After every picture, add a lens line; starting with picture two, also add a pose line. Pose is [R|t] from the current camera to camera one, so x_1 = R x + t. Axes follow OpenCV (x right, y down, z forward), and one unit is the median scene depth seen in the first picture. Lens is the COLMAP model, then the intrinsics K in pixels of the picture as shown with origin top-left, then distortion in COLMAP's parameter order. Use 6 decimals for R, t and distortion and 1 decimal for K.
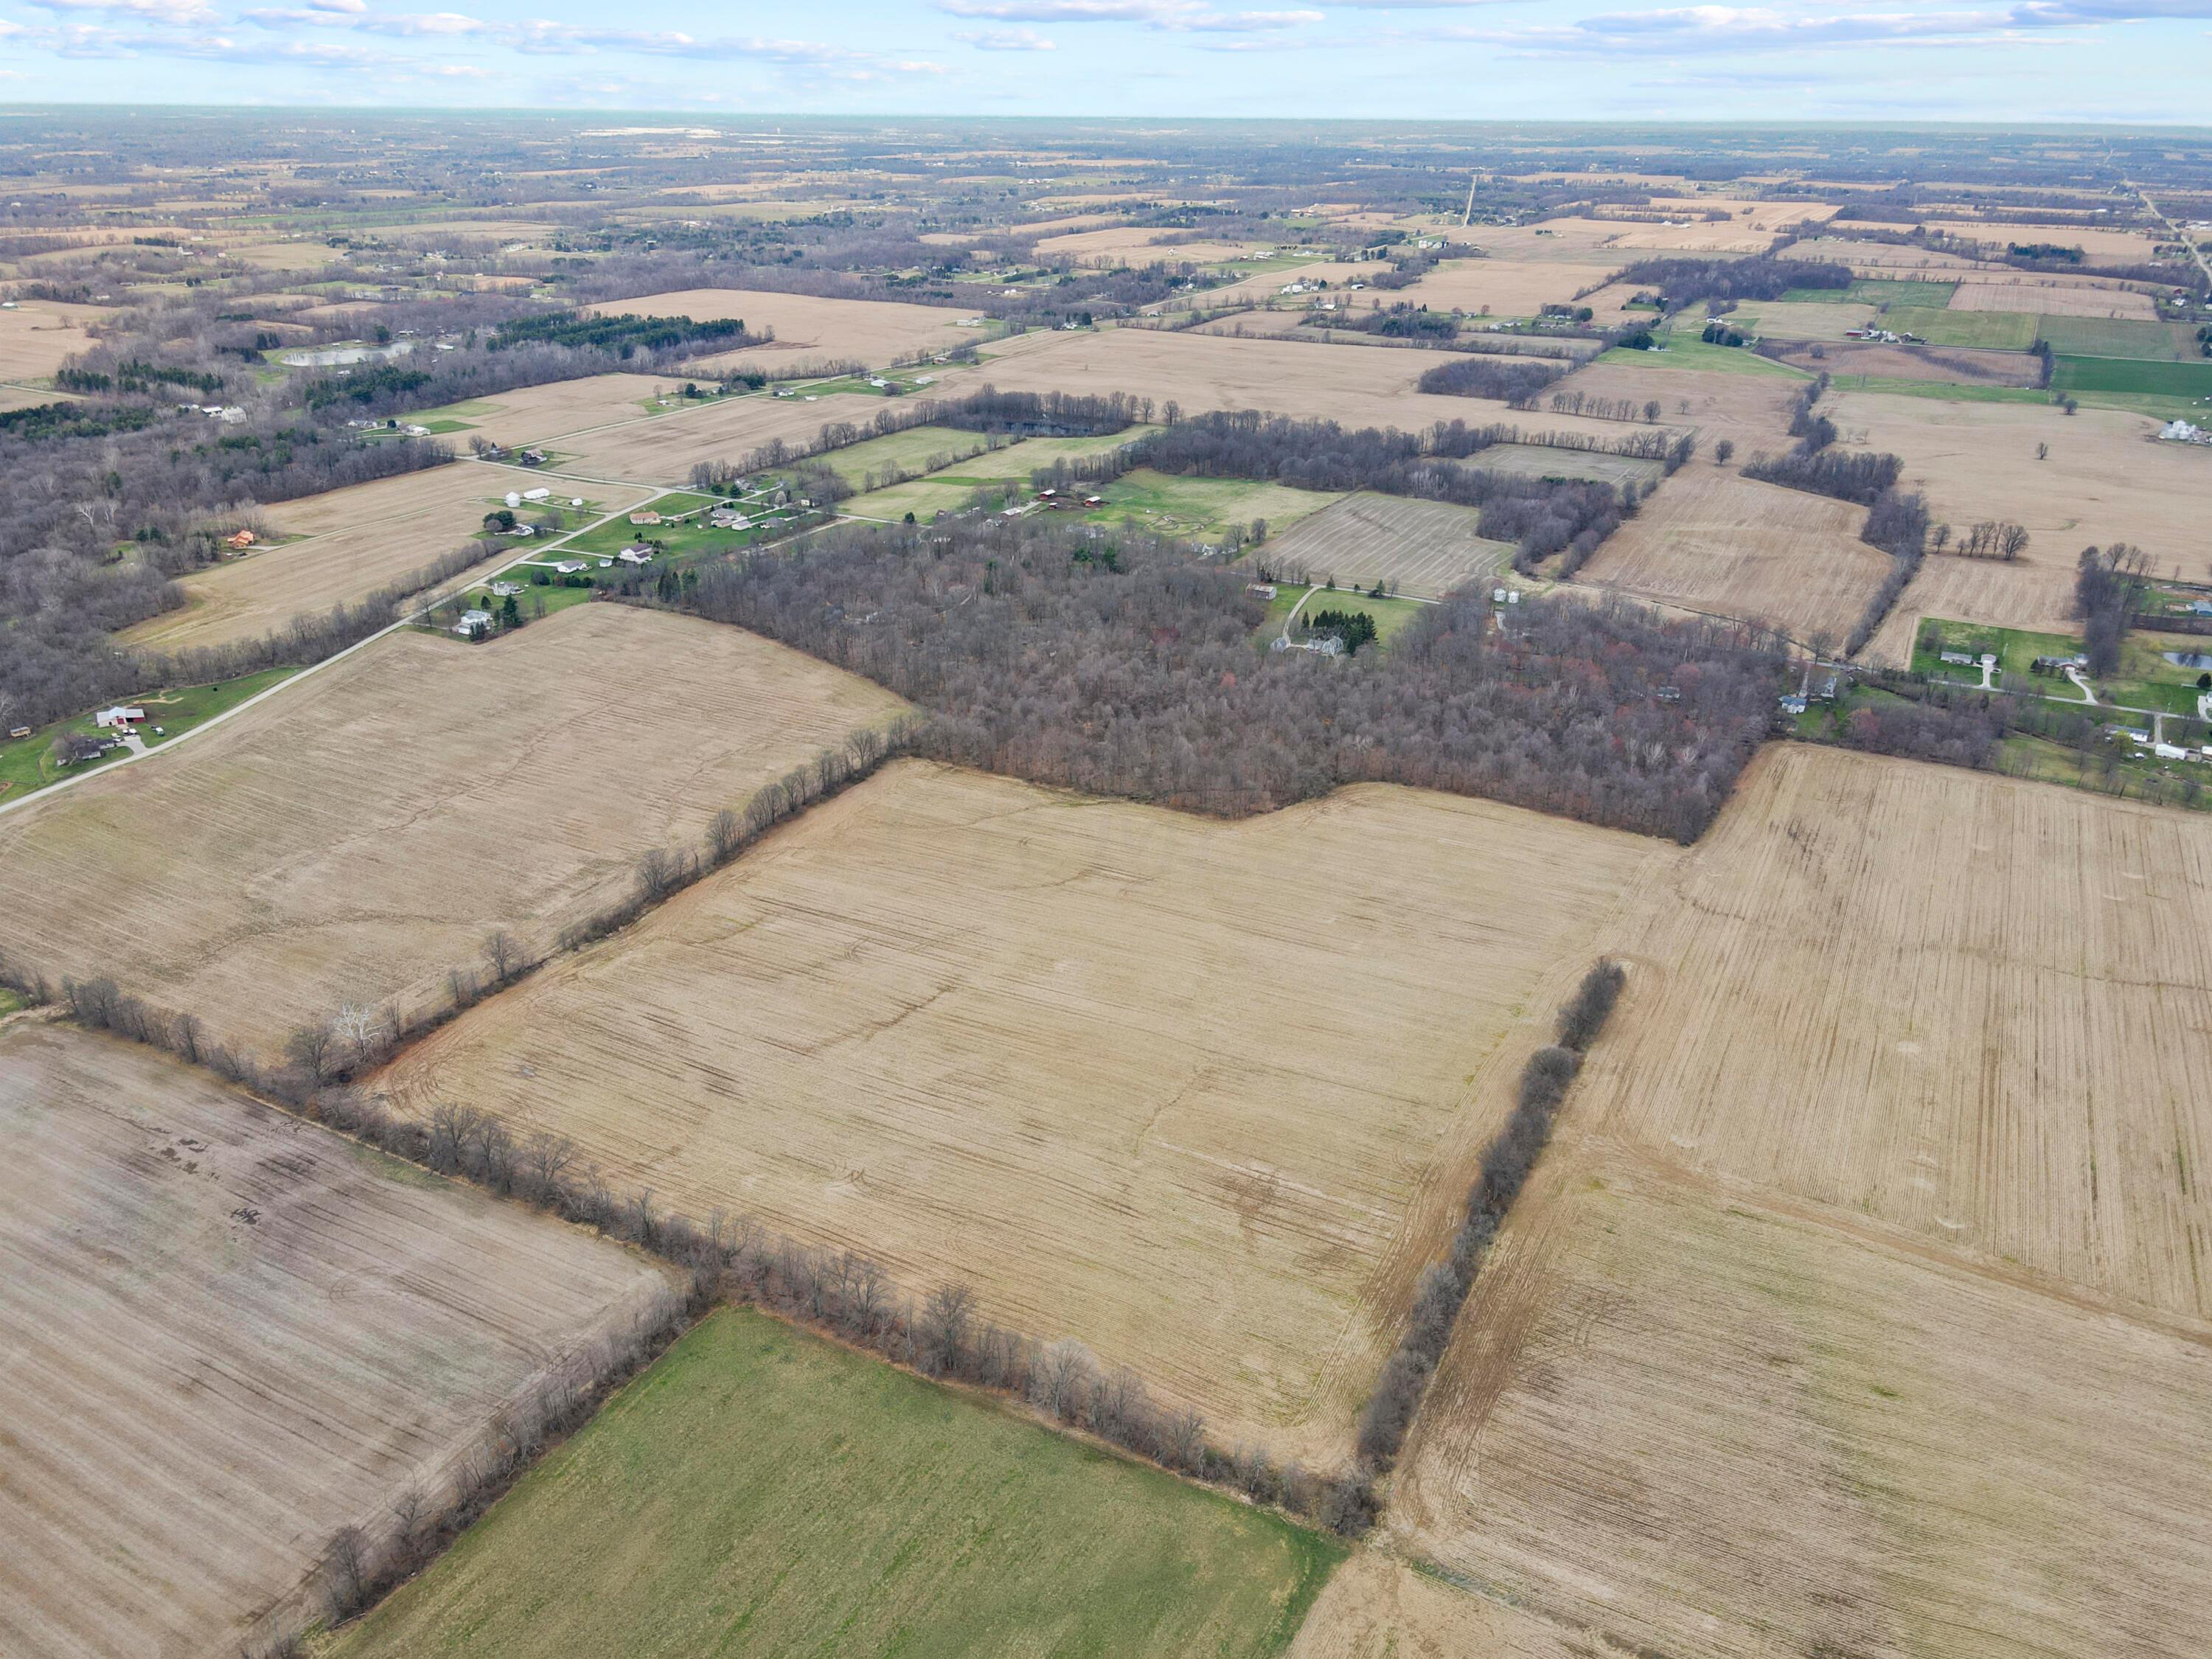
lens RADIAL K [[1612.1, 0, 1100.4], [0, 1612.1, 832.0], [0, 0, 1]] dist [0.003353, 0.030128]
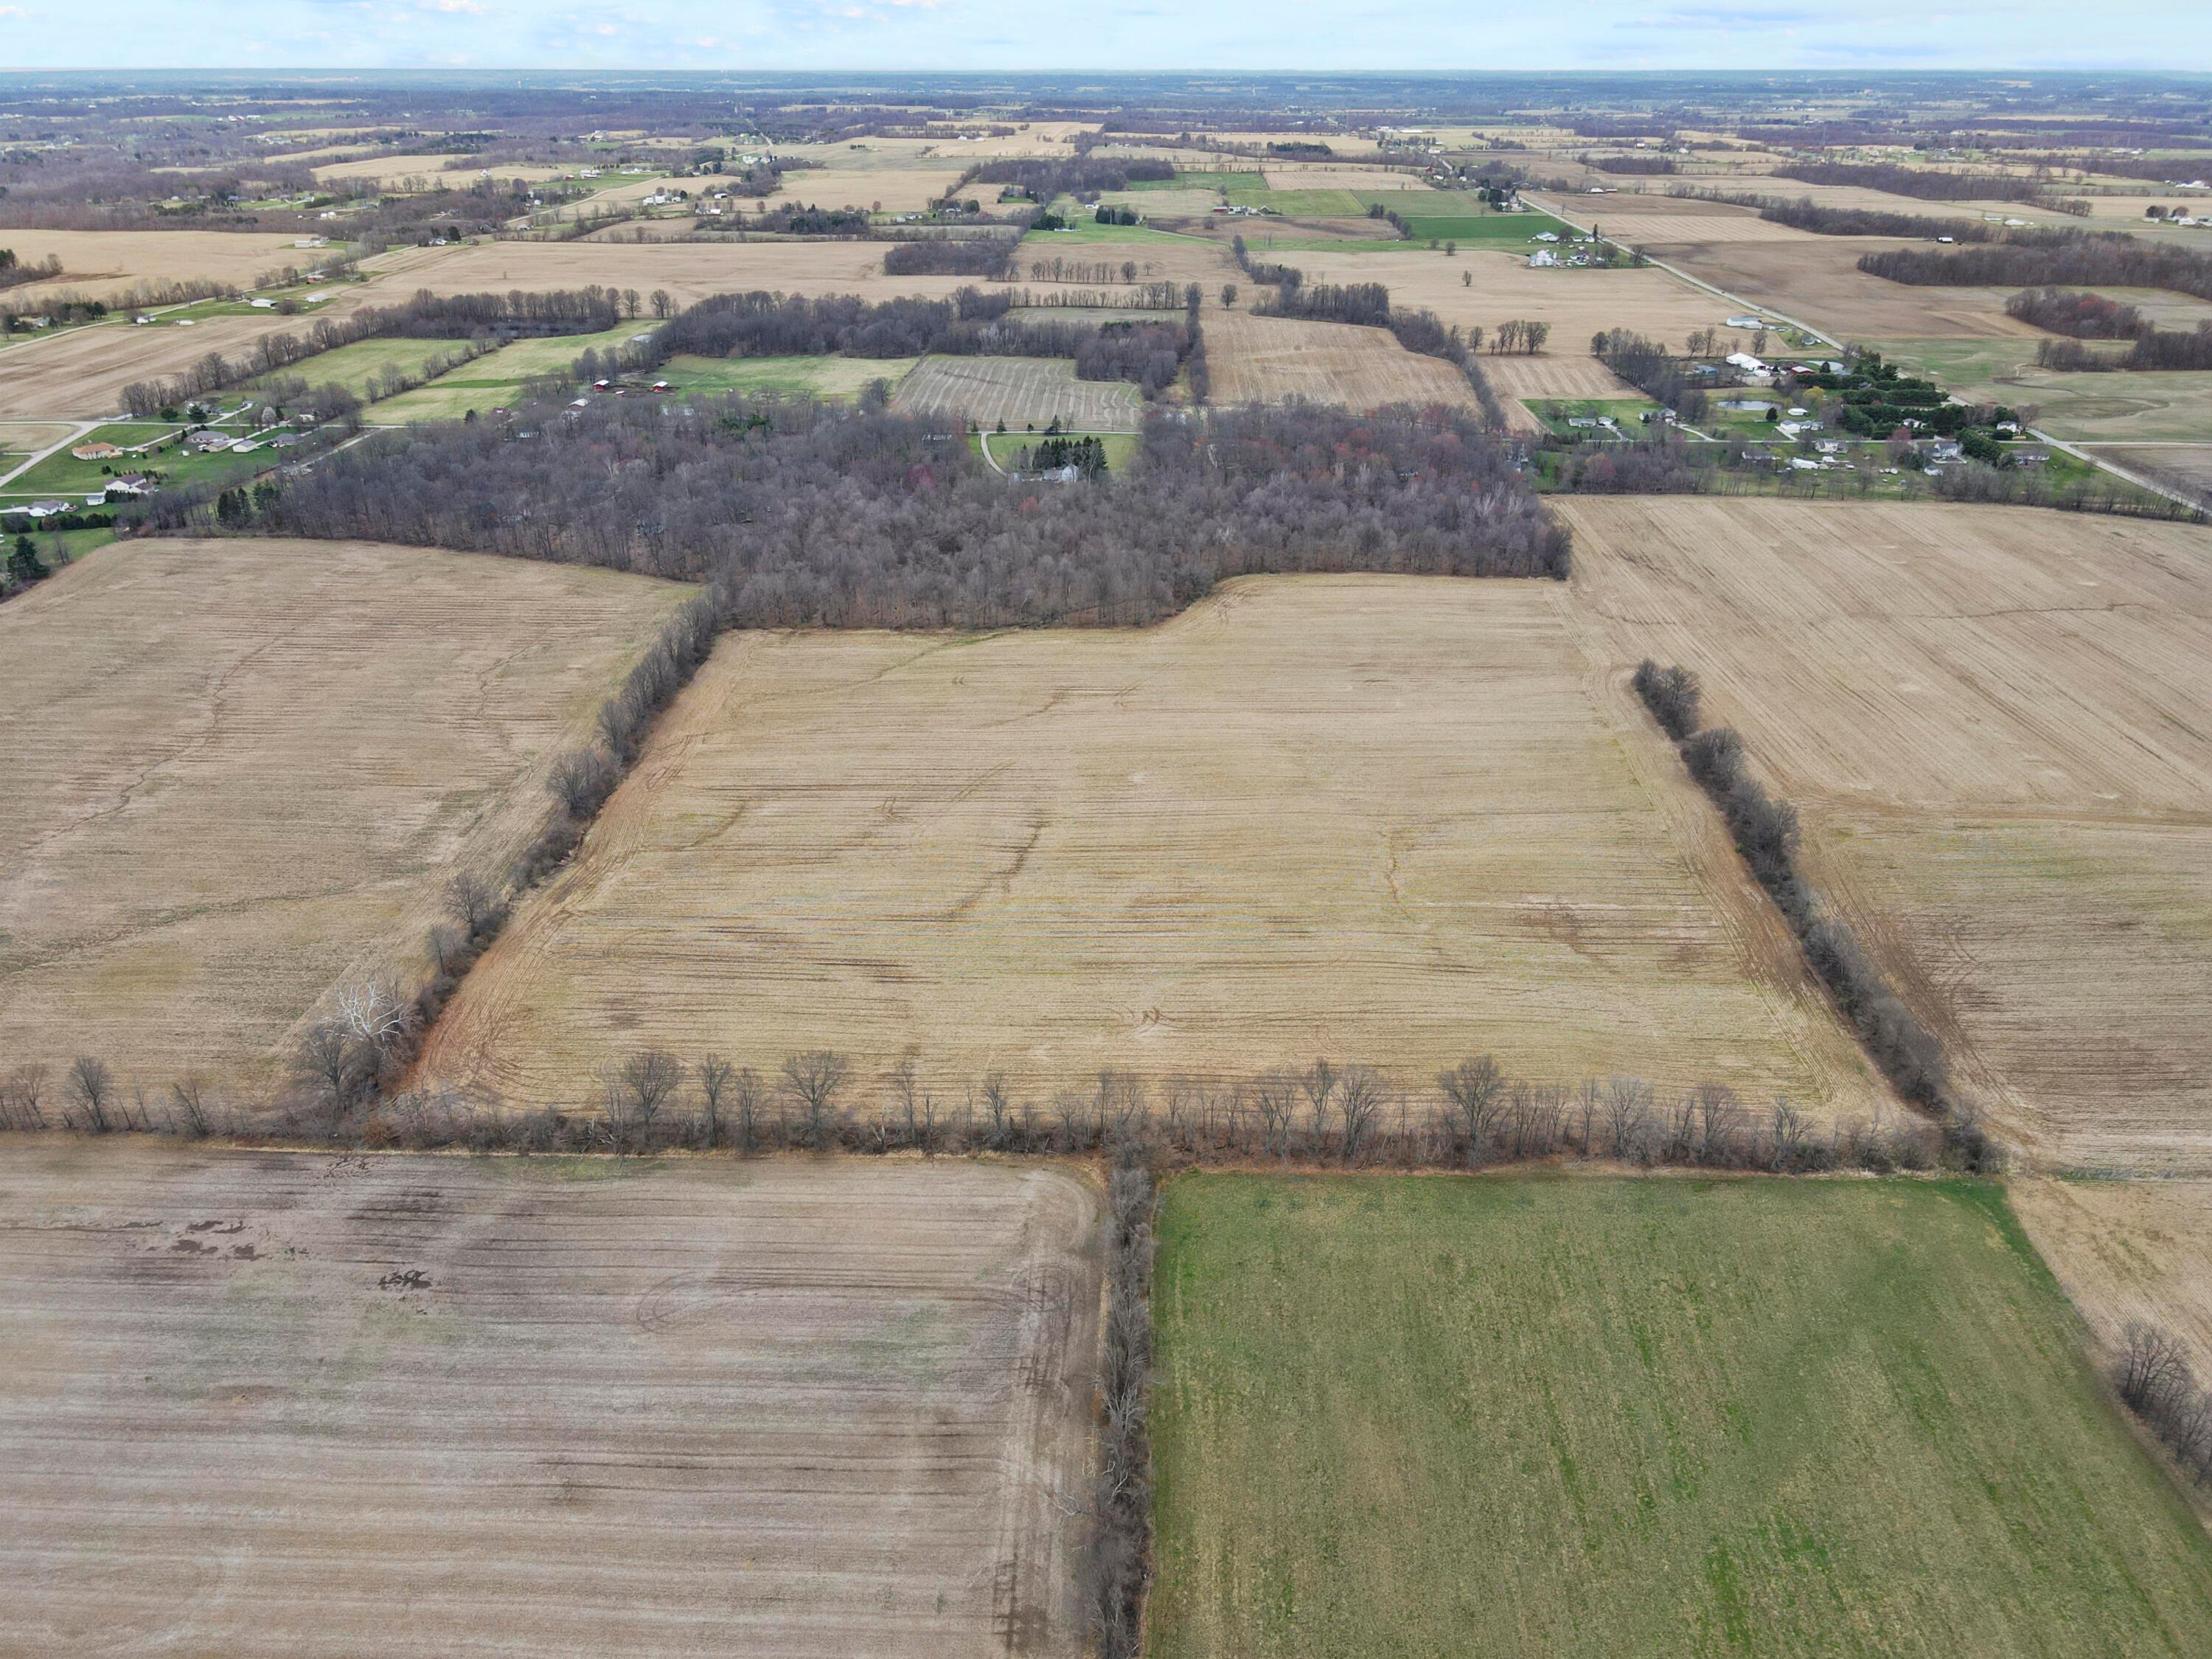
lens RADIAL K [[1612.1, 0, 1100.4], [0, 1612.1, 832.0], [0, 0, 1]] dist [0.003353, 0.030128]
pose [[0.897742, -0.199729, 0.392641, -0.340833], [0.190891, 0.979659, 0.061877, 0.046720], [-0.397013, 0.019402, 0.917608, 0.182499]]
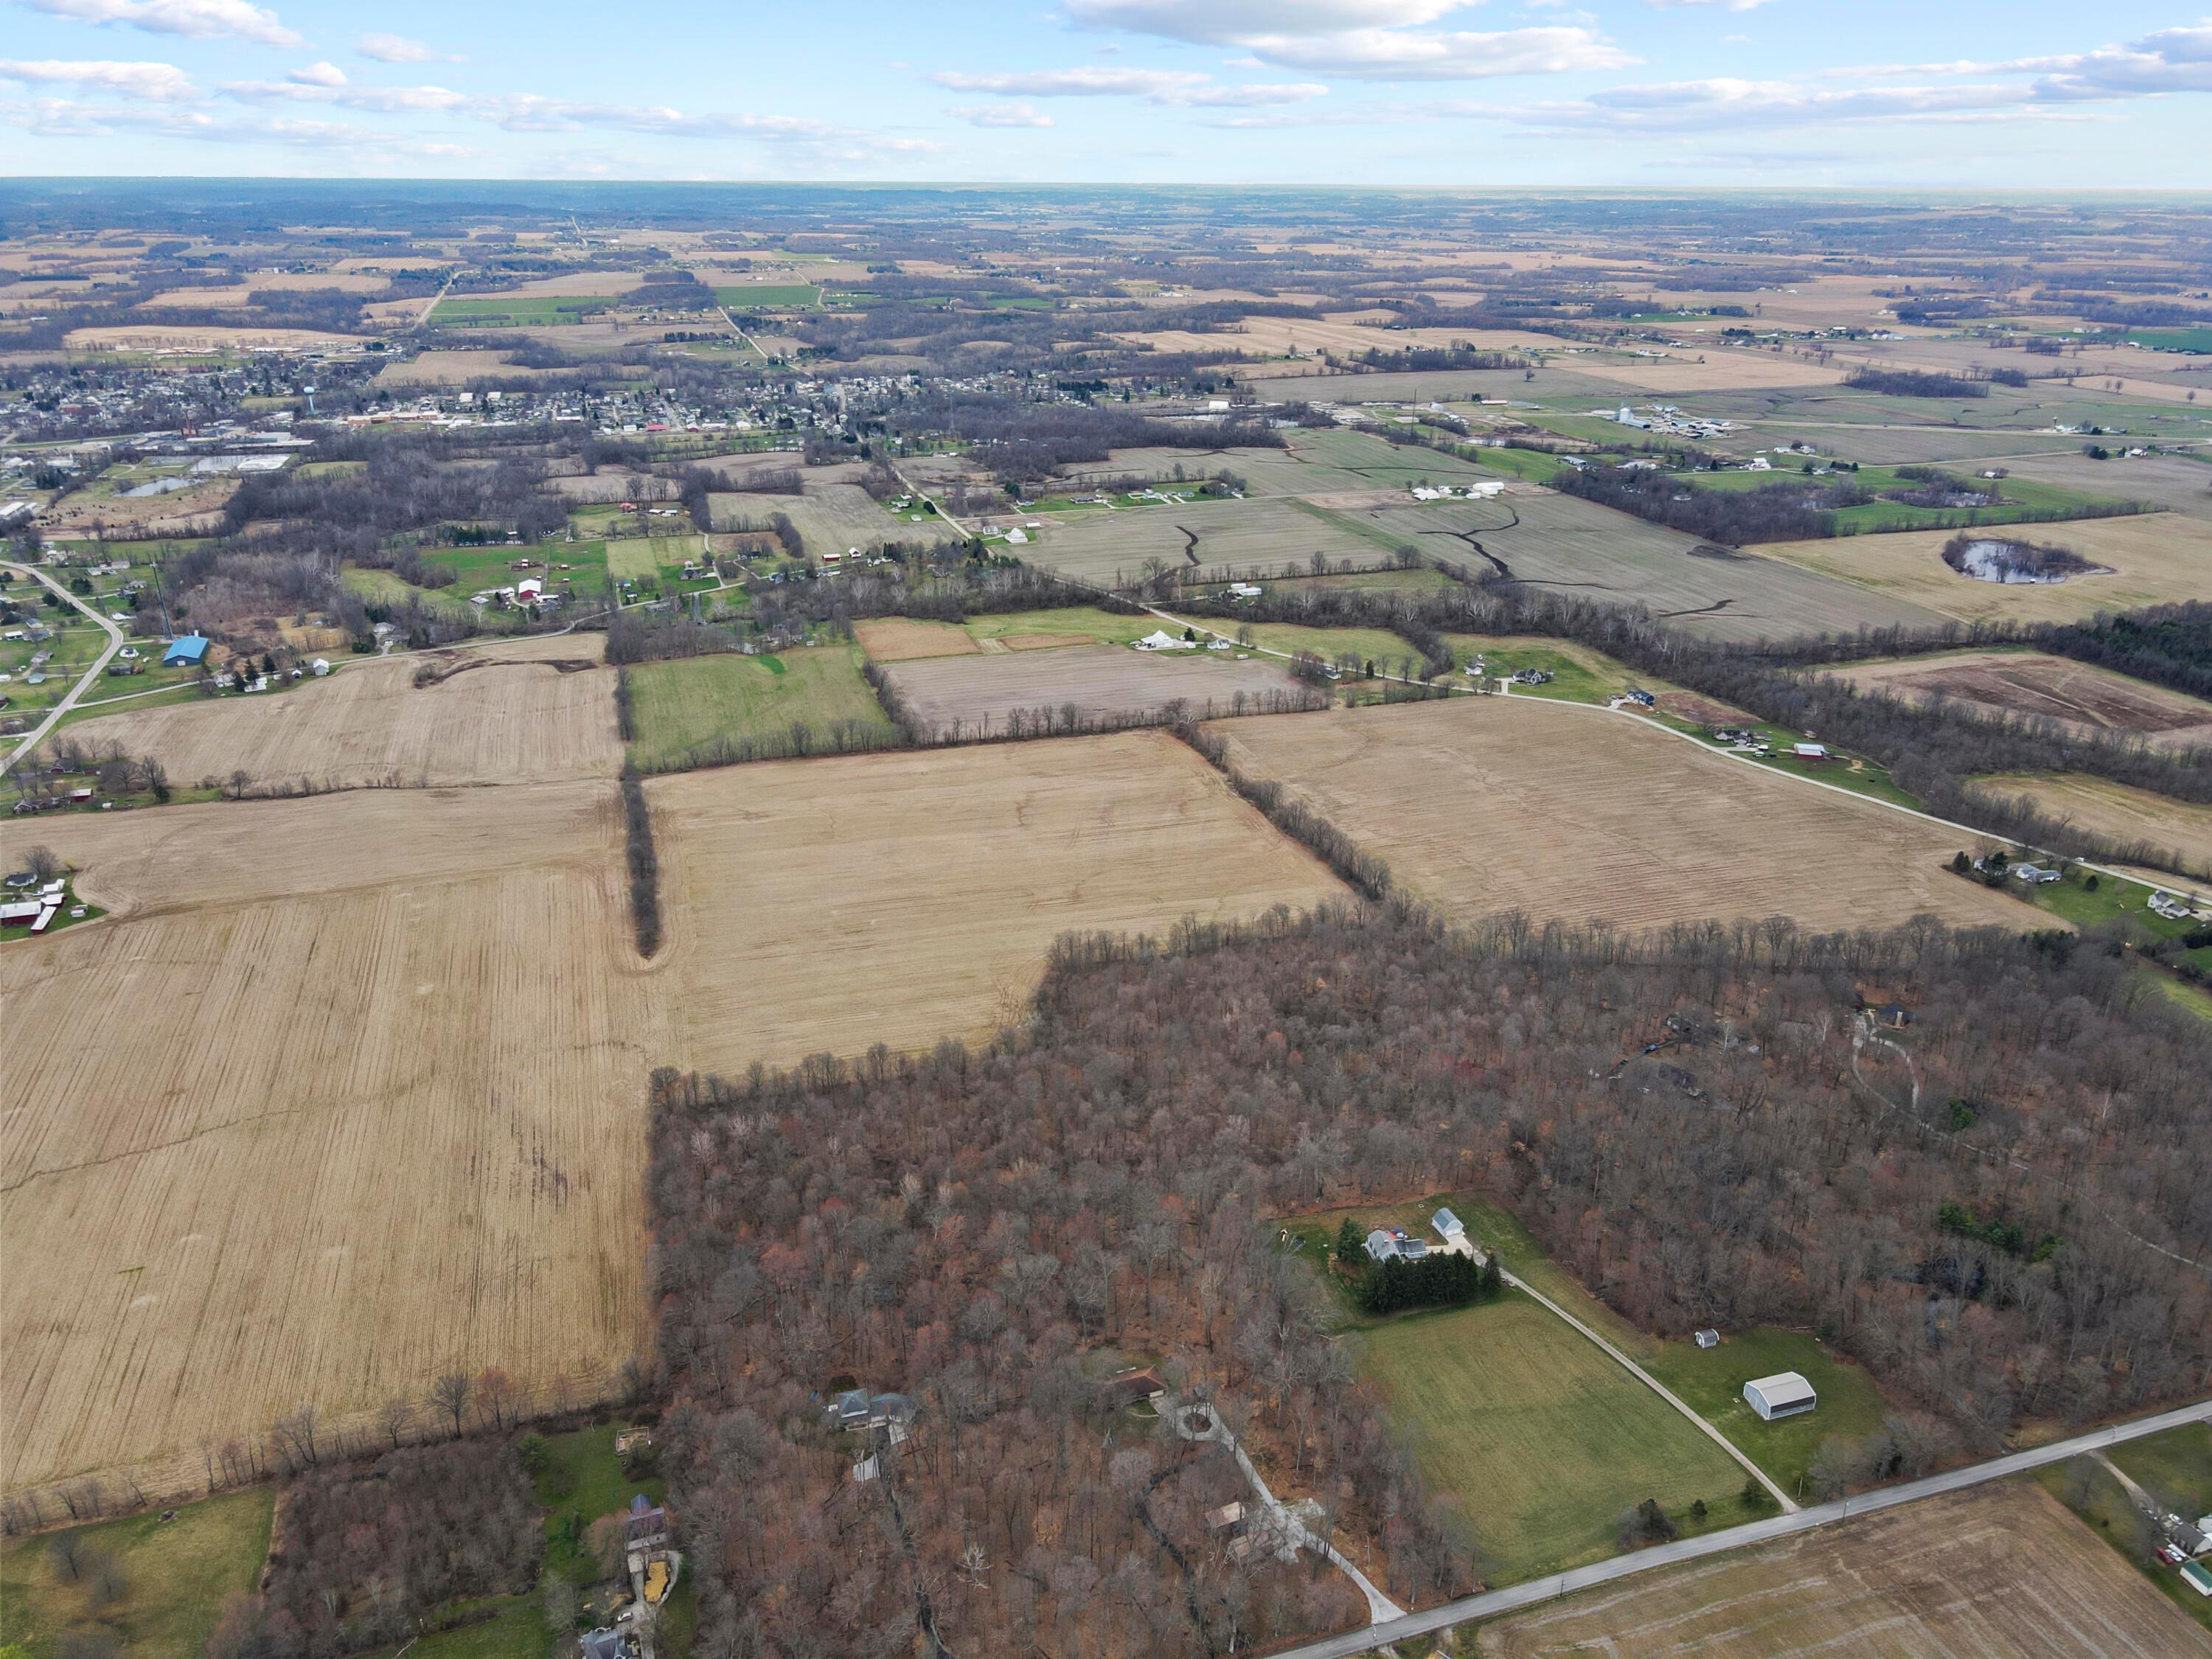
lens RADIAL K [[1620.8, 0, 1101.7], [0, 1620.8, 812.5], [0, 0, 1]] dist [0.011588, 0.020420]
pose [[-0.698710, 0.252159, -0.669492, 0.775585], [-0.307024, 0.739570, 0.598976, -0.754581], [0.646174, 0.624061, -0.439326, 1.485018]]
